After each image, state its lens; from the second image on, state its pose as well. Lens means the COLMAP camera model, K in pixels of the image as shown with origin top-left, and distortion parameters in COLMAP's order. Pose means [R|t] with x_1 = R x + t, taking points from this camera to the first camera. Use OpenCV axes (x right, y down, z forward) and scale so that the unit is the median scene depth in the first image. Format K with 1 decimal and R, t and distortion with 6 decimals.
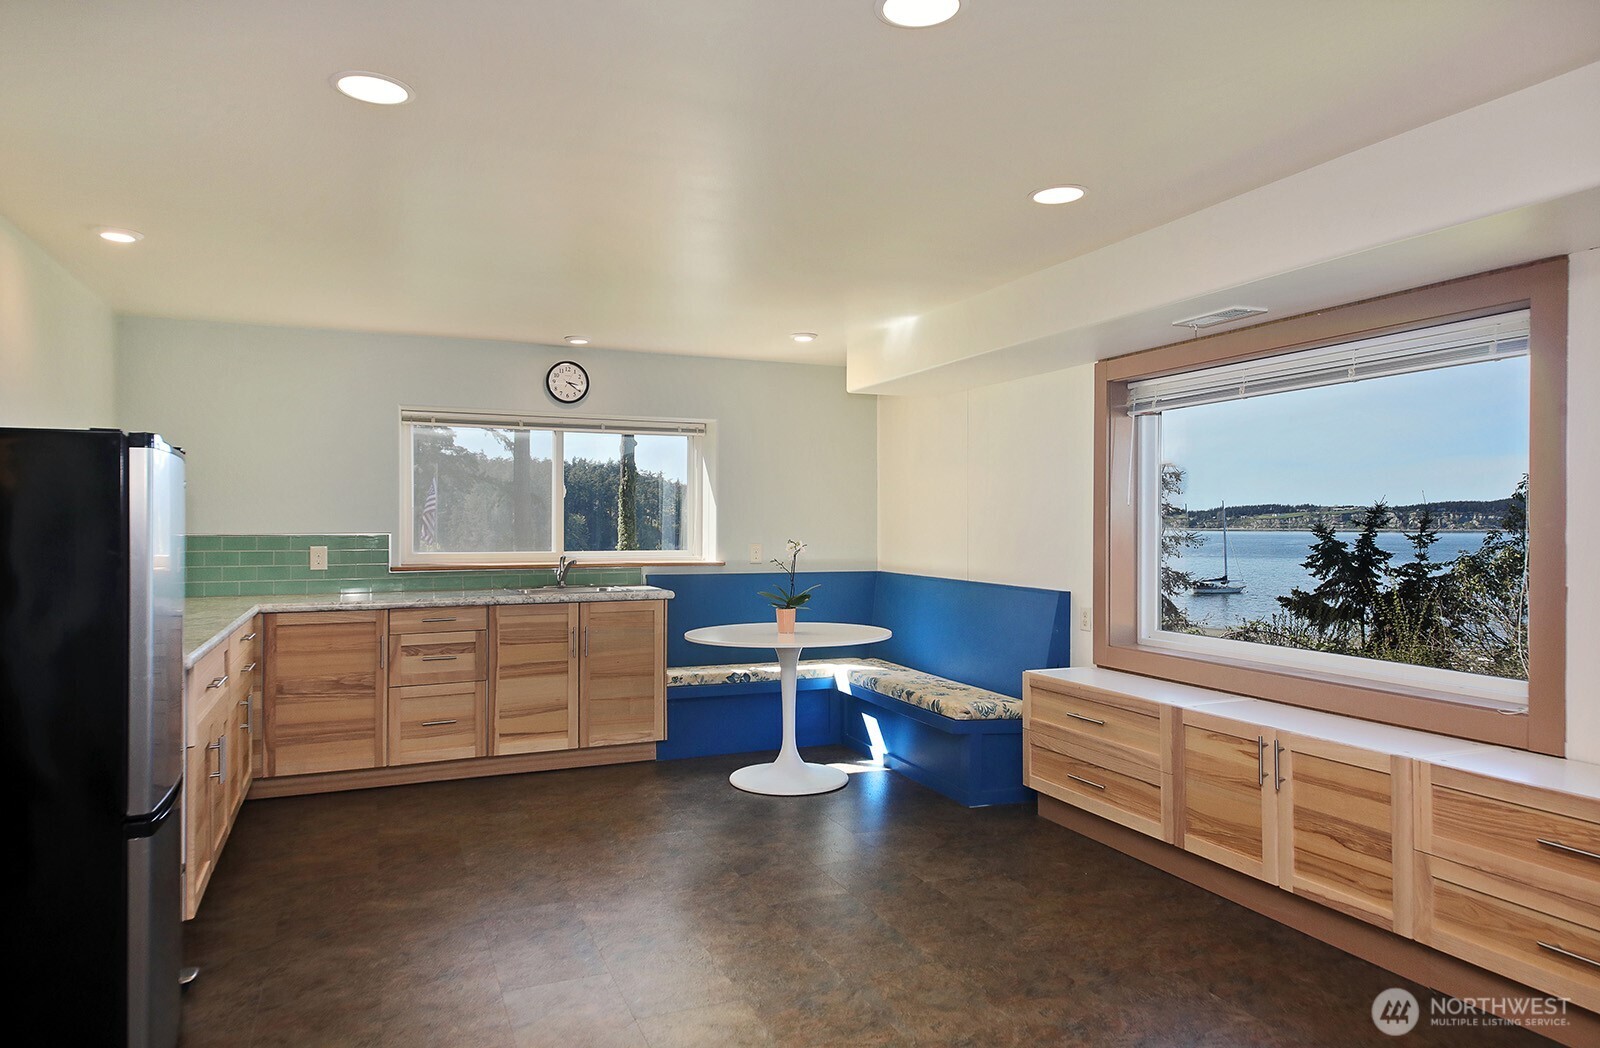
lens RADIAL K [[1000.8, 0, 798.7], [0, 1000.8, 524.0], [0, 0, 1]] dist [0.004988, 0.001461]
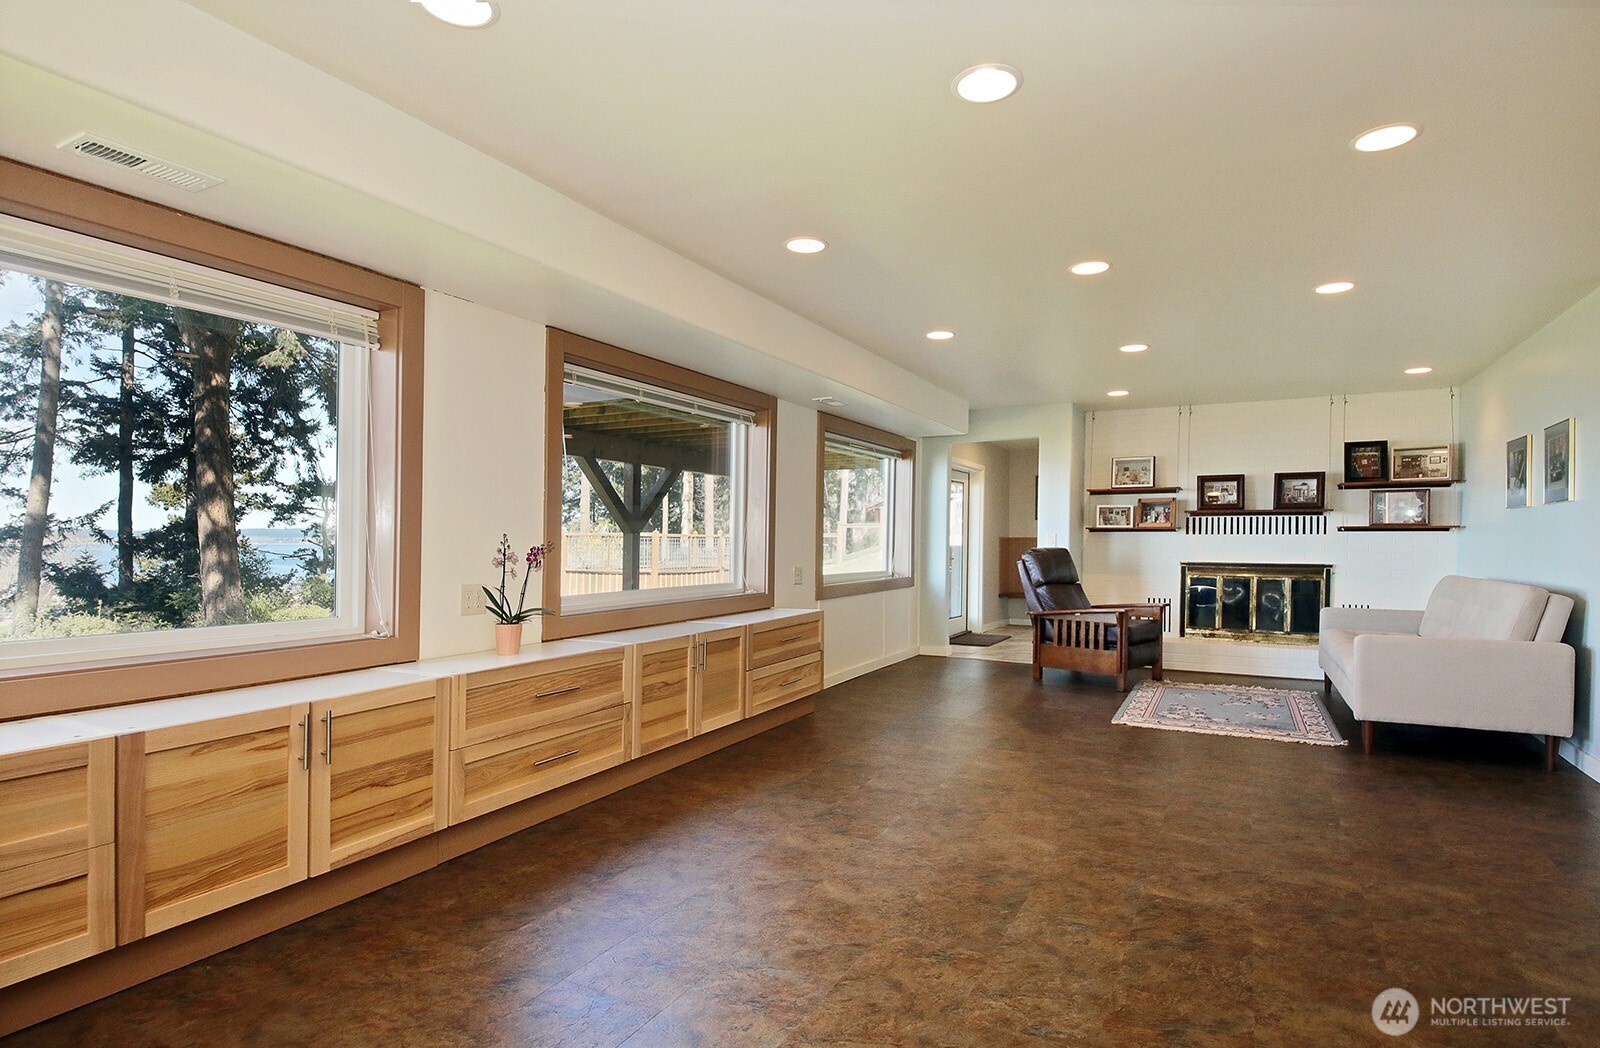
lens RADIAL K [[816.4, 0, 796.8], [0, 816.4, 530.8], [0, 0, 1]] dist [-0.004426, -0.001126]
pose [[-0.617687, 0.002283, 0.786421, -0.368074], [-0.007003, 0.999940, -0.008403, 0.056199], [-0.786393, -0.010698, -0.617634, 1.128168]]
